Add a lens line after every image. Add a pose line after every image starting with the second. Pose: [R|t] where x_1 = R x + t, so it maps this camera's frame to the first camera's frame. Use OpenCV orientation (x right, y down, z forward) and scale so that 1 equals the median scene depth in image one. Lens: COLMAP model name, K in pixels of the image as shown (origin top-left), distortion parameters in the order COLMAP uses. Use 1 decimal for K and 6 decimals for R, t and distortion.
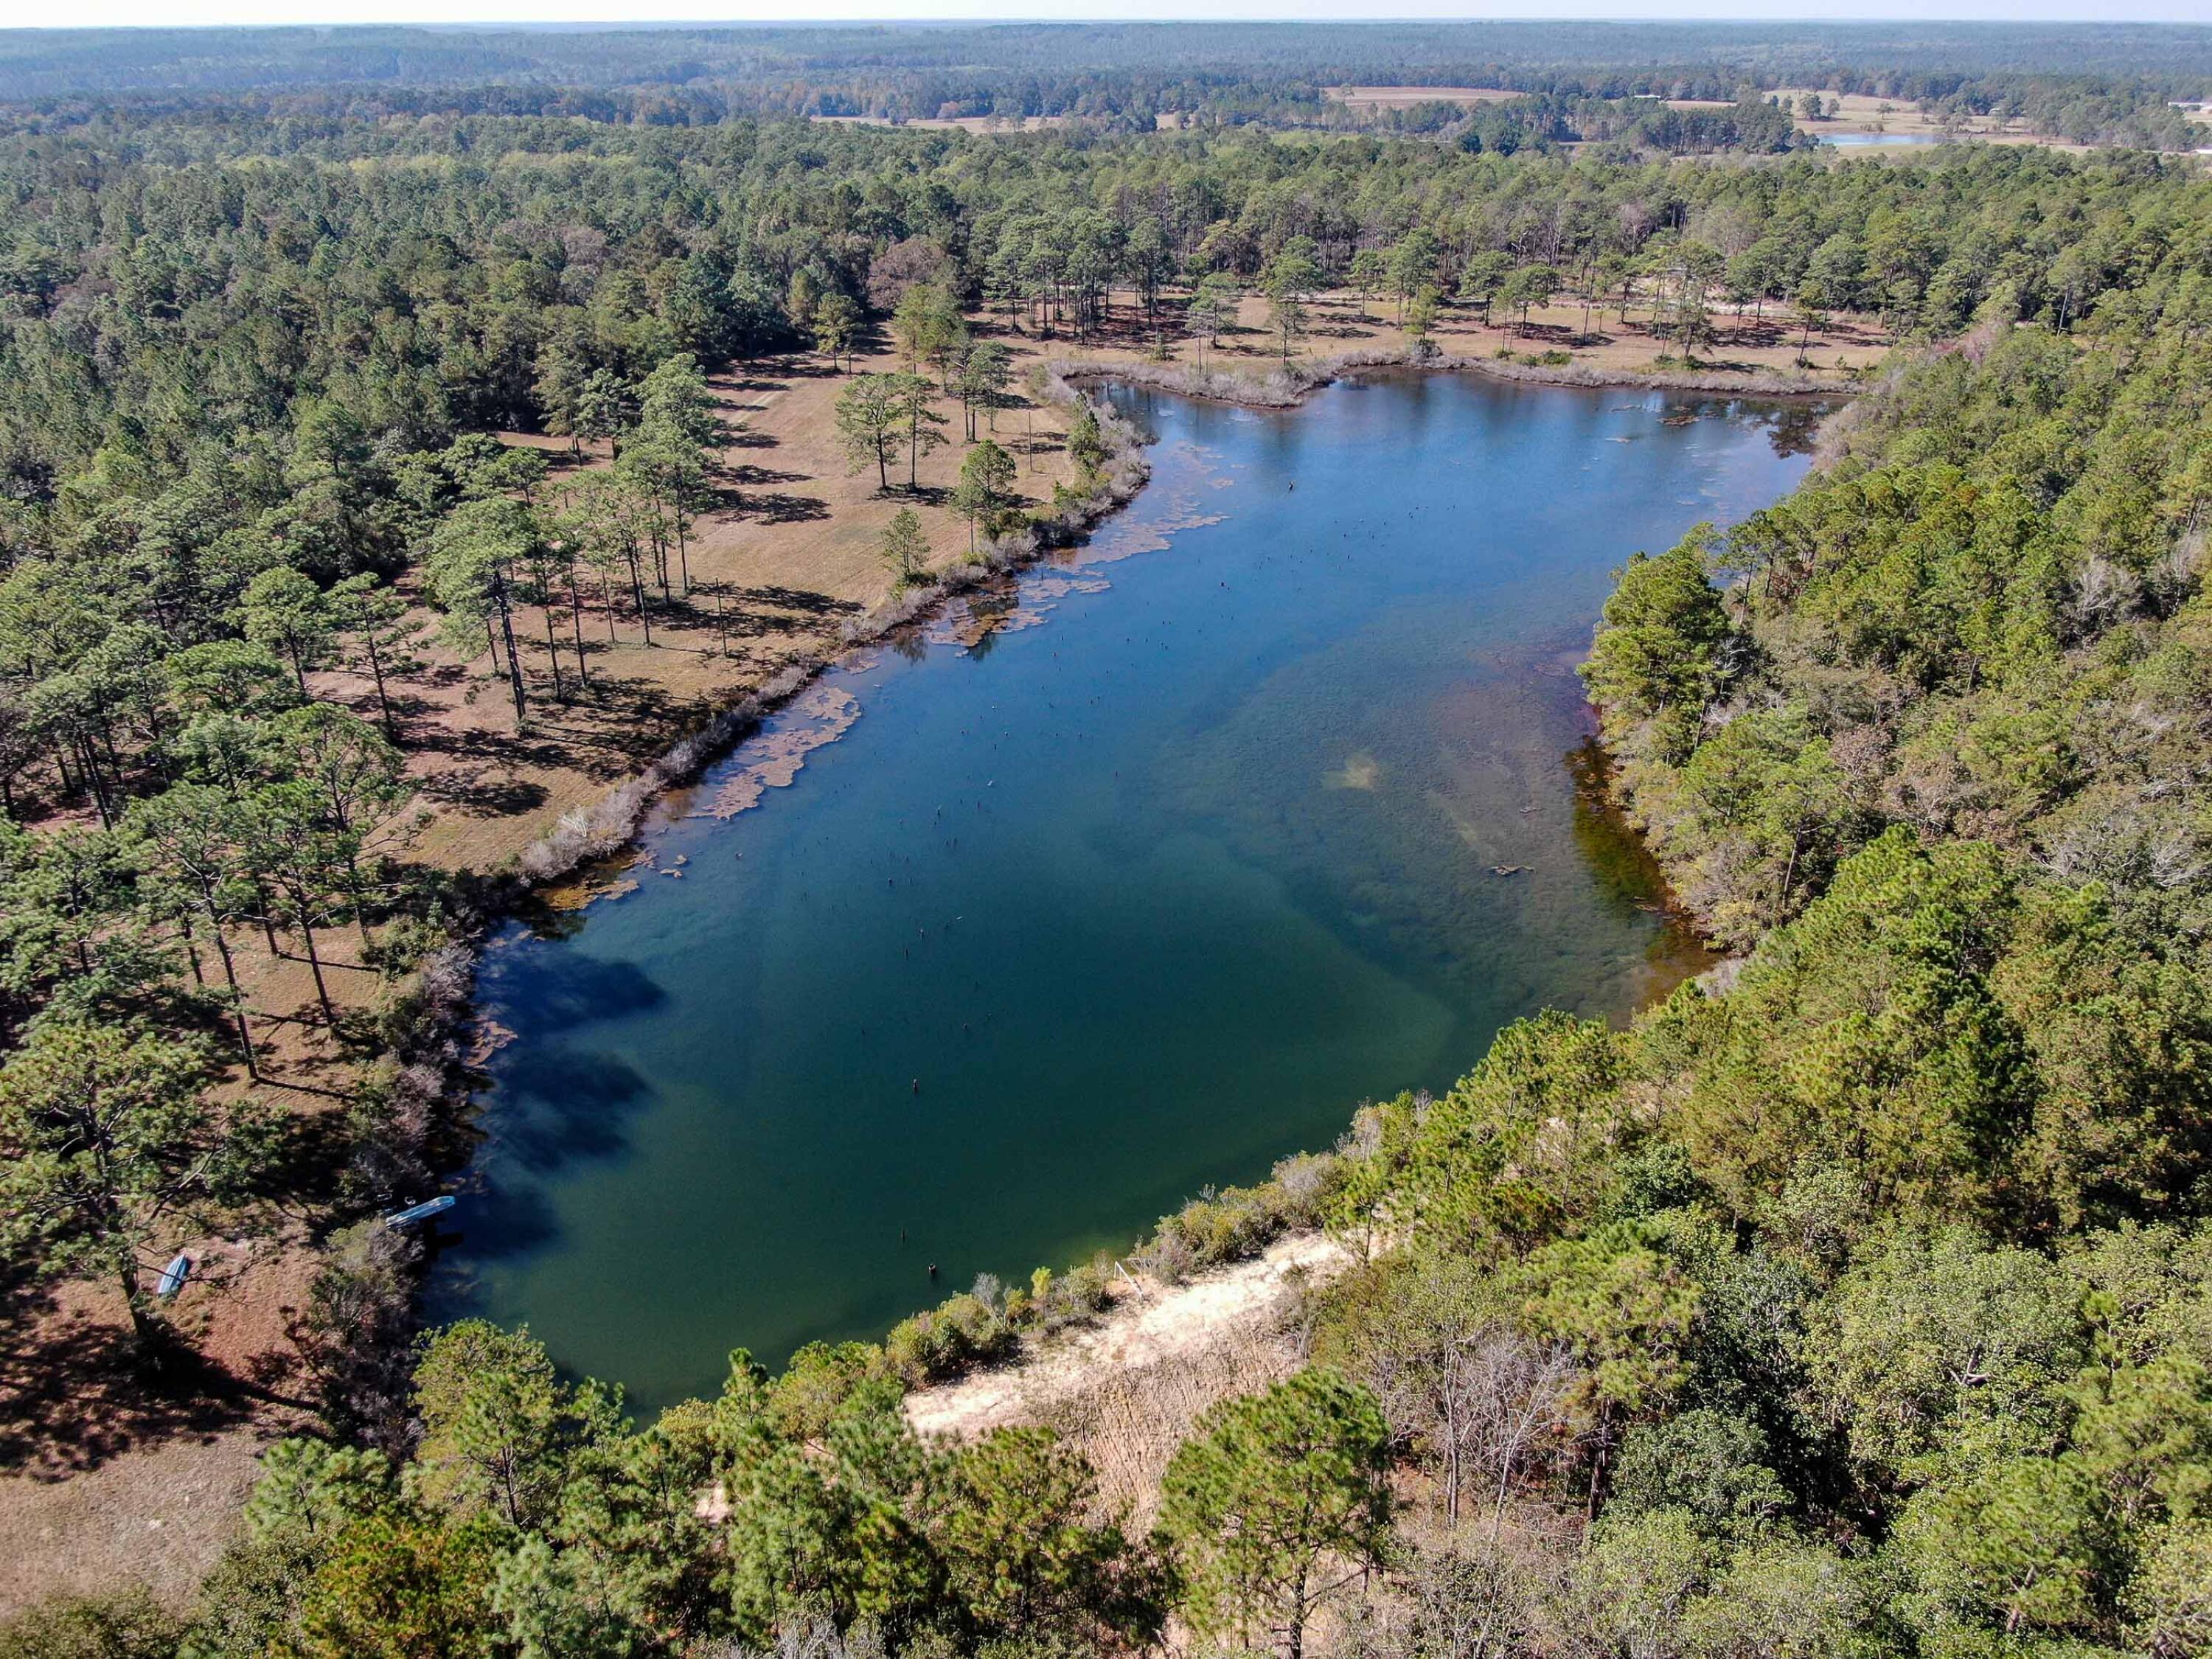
lens RADIAL K [[1596.1, 0, 1108.8], [0, 1596.1, 833.6], [0, 0, 1]] dist [-0.014934, 0.003224]
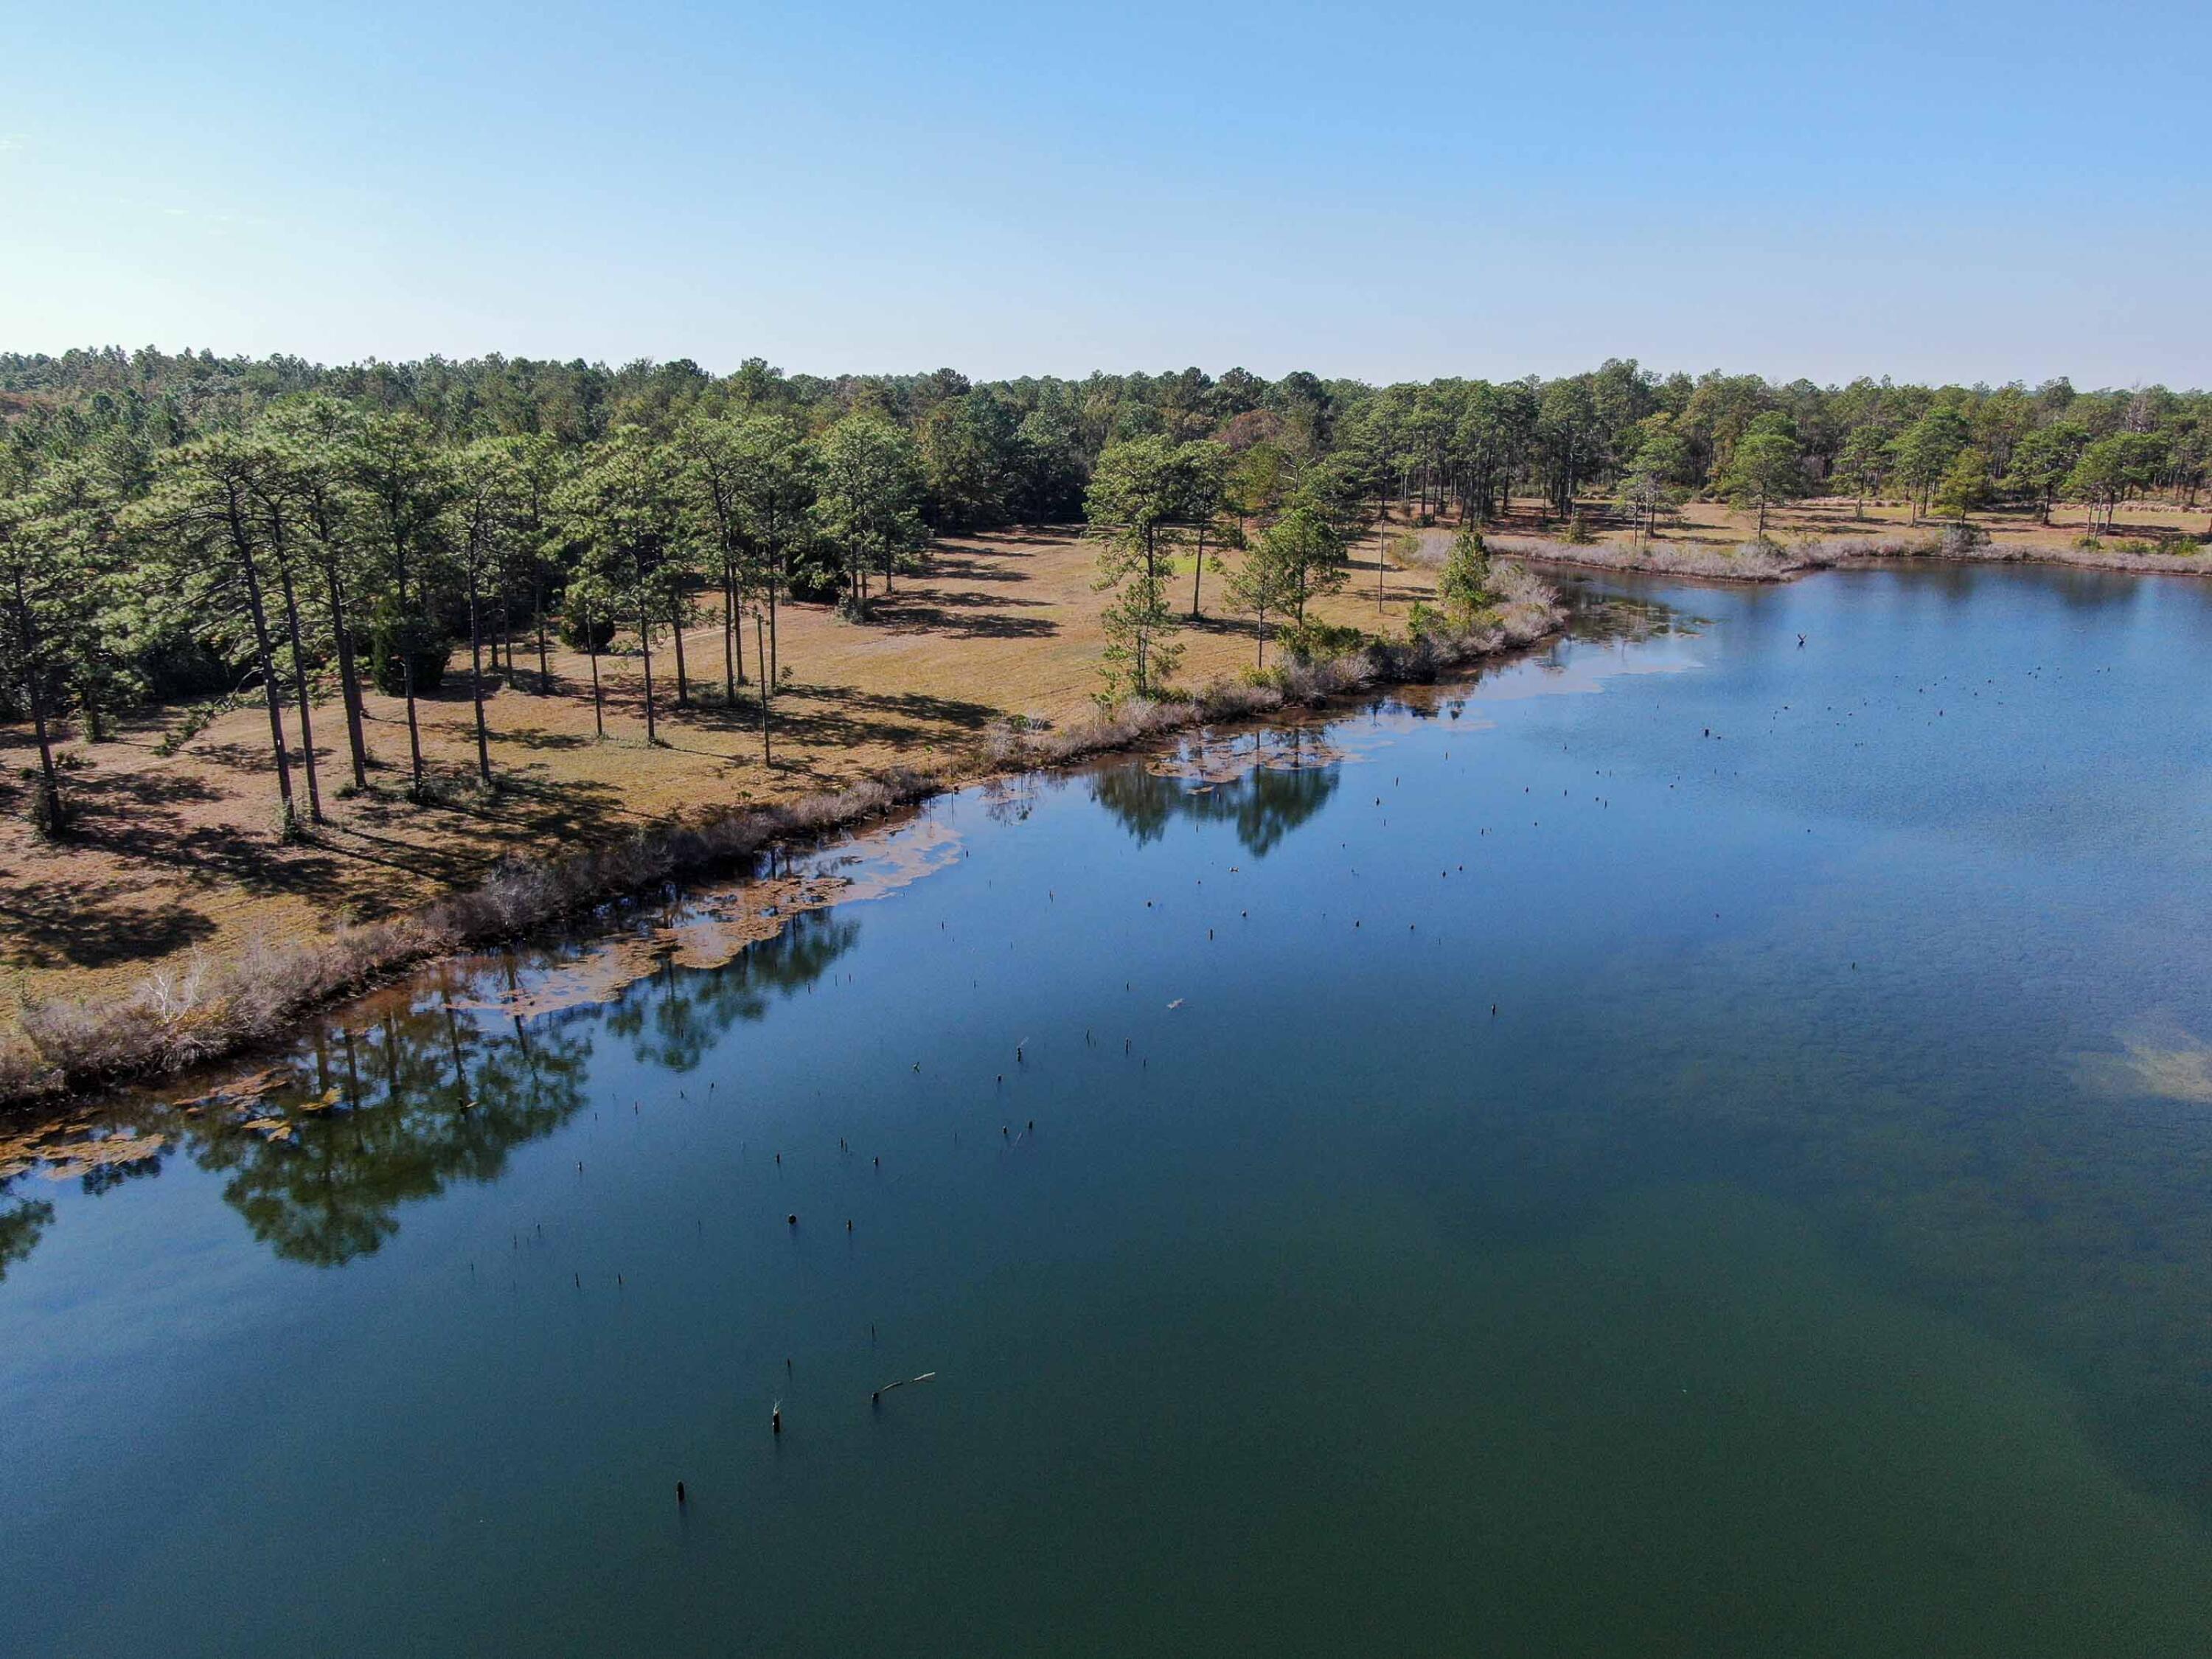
lens RADIAL K [[1596.1, 0, 1108.8], [0, 1596.1, 833.6], [0, 0, 1]] dist [-0.014934, 0.003224]
pose [[0.971093, 0.059712, -0.231112, 0.001132], [-0.106922, 0.974454, -0.197503, 0.007553], [0.213415, 0.216505, 0.952670, 0.543080]]
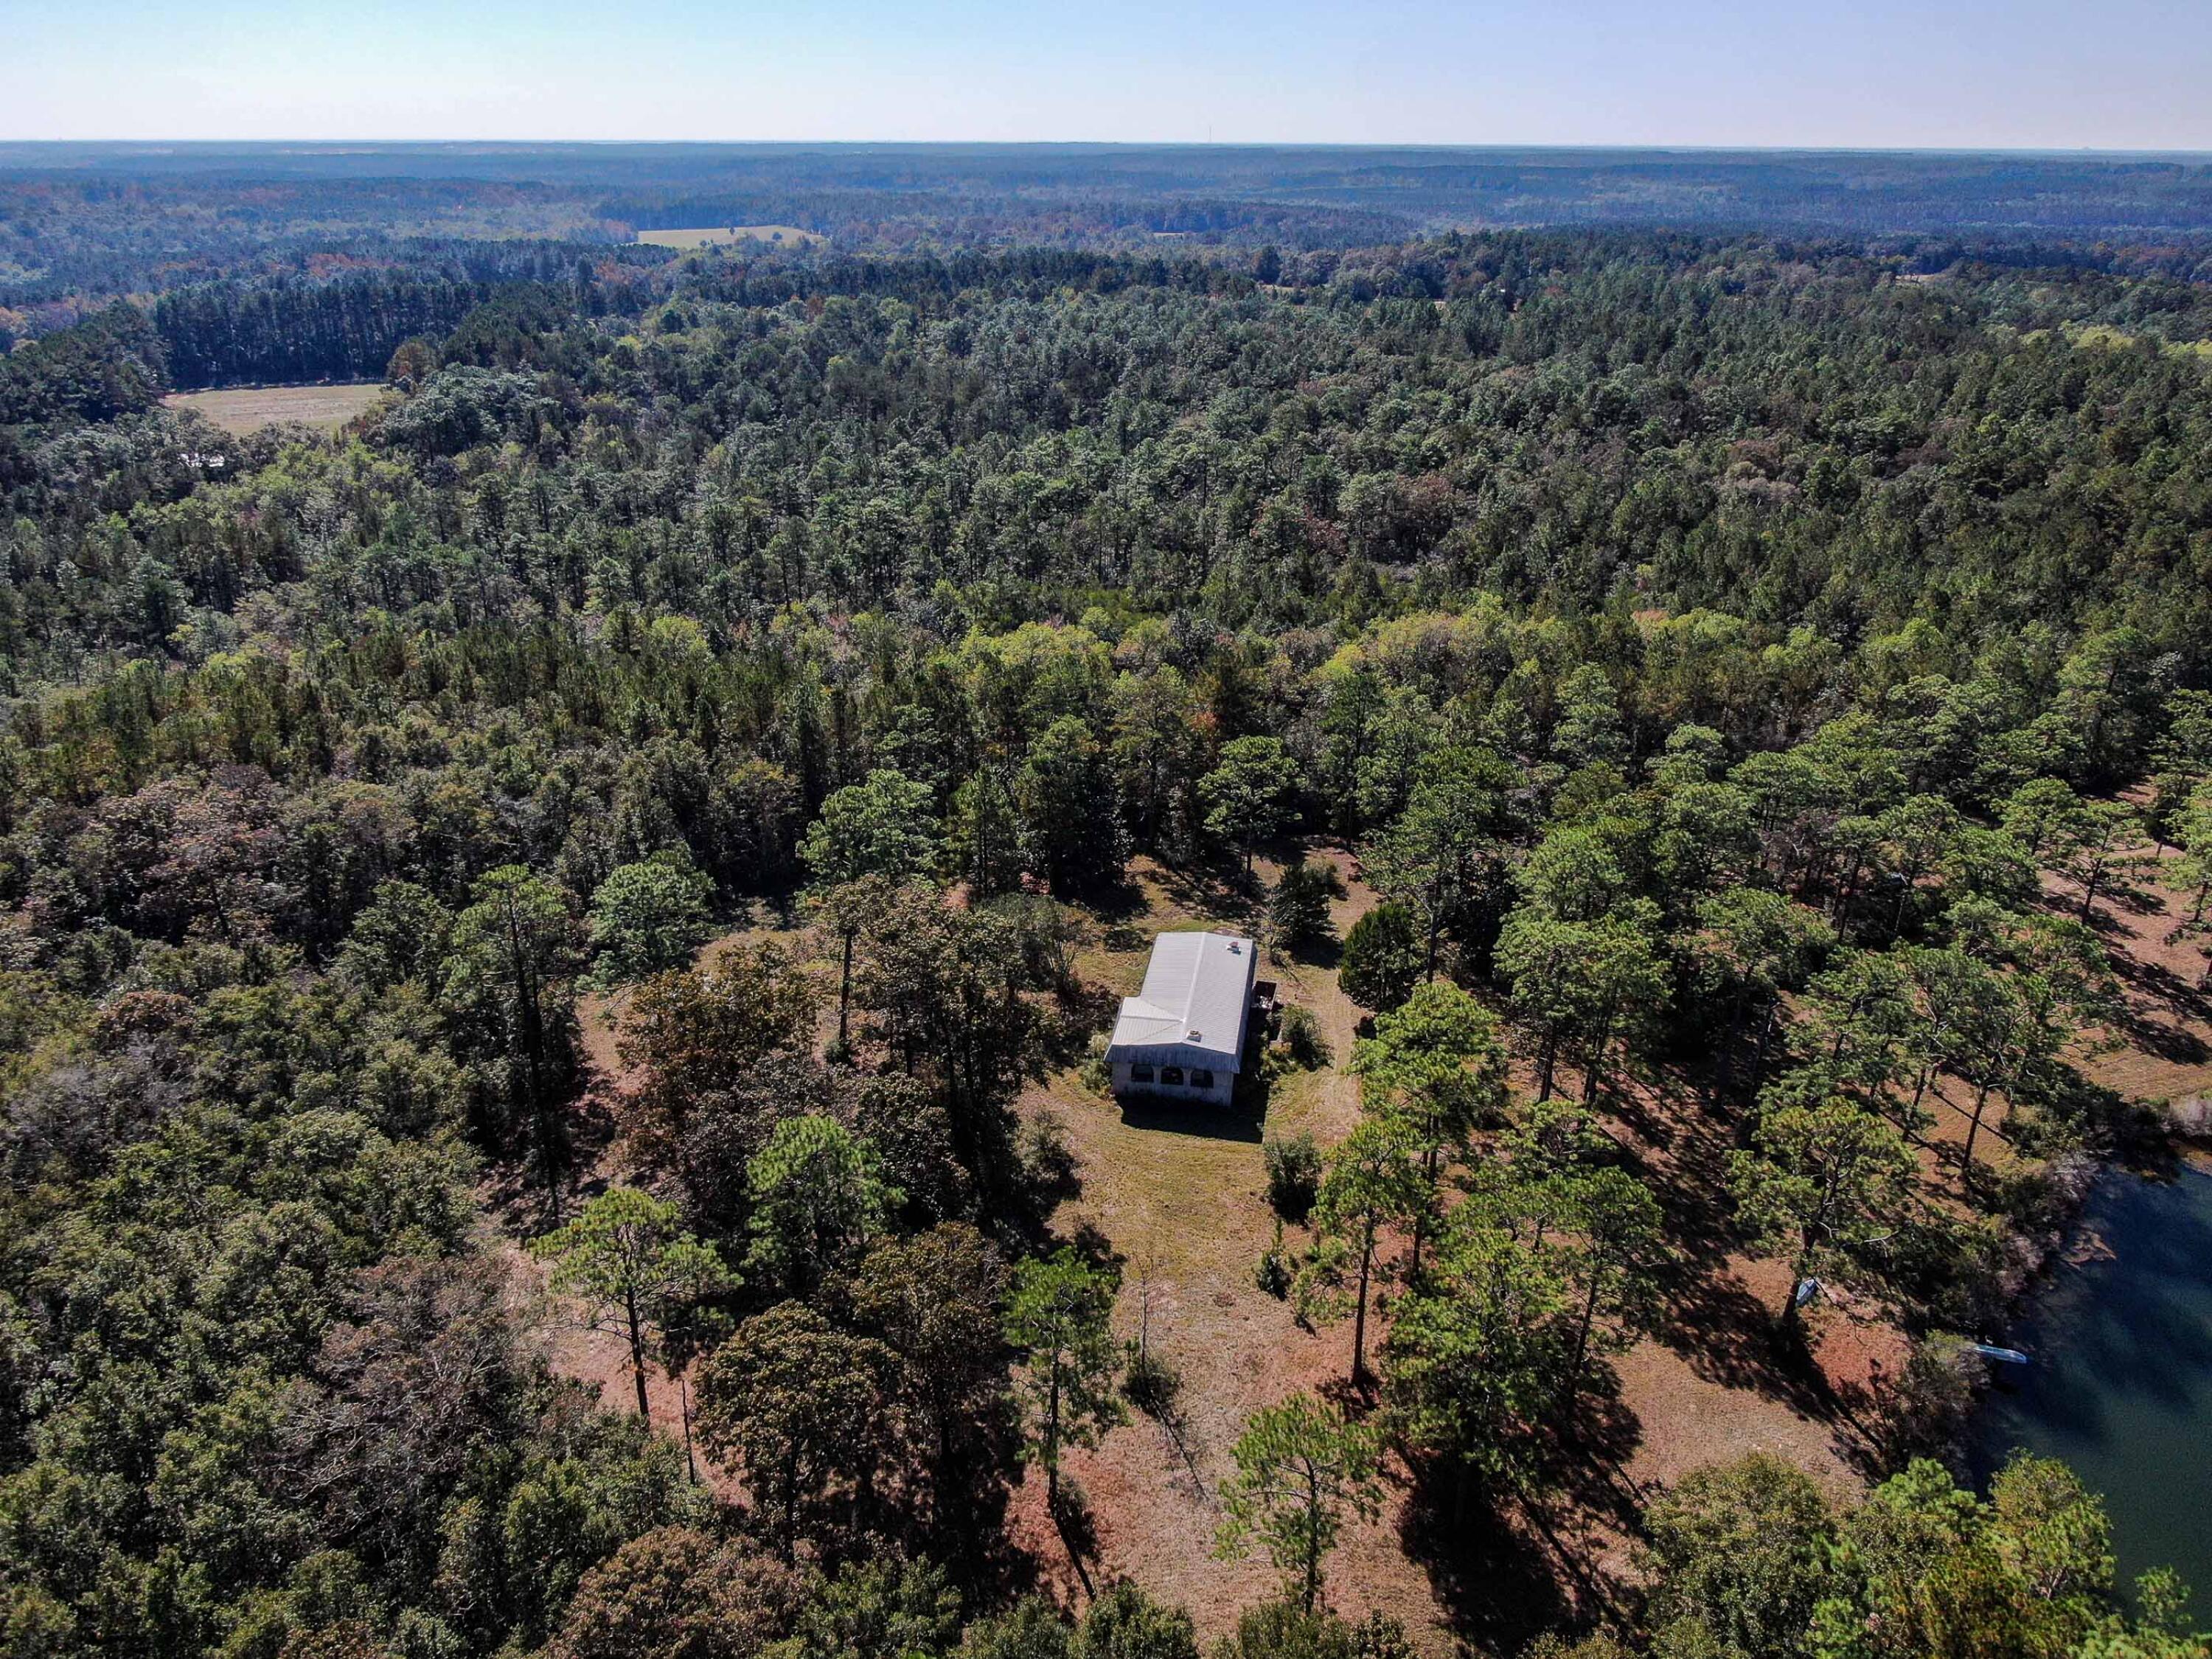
lens RADIAL K [[1596.1, 0, 1108.8], [0, 1596.1, 833.6], [0, 0, 1]] dist [-0.014934, 0.003224]
pose [[0.559604, 0.331654, -0.759506, -0.014868], [-0.380993, 0.916806, 0.119627, -0.006063], [0.735994, 0.222423, 0.639406, -0.198142]]
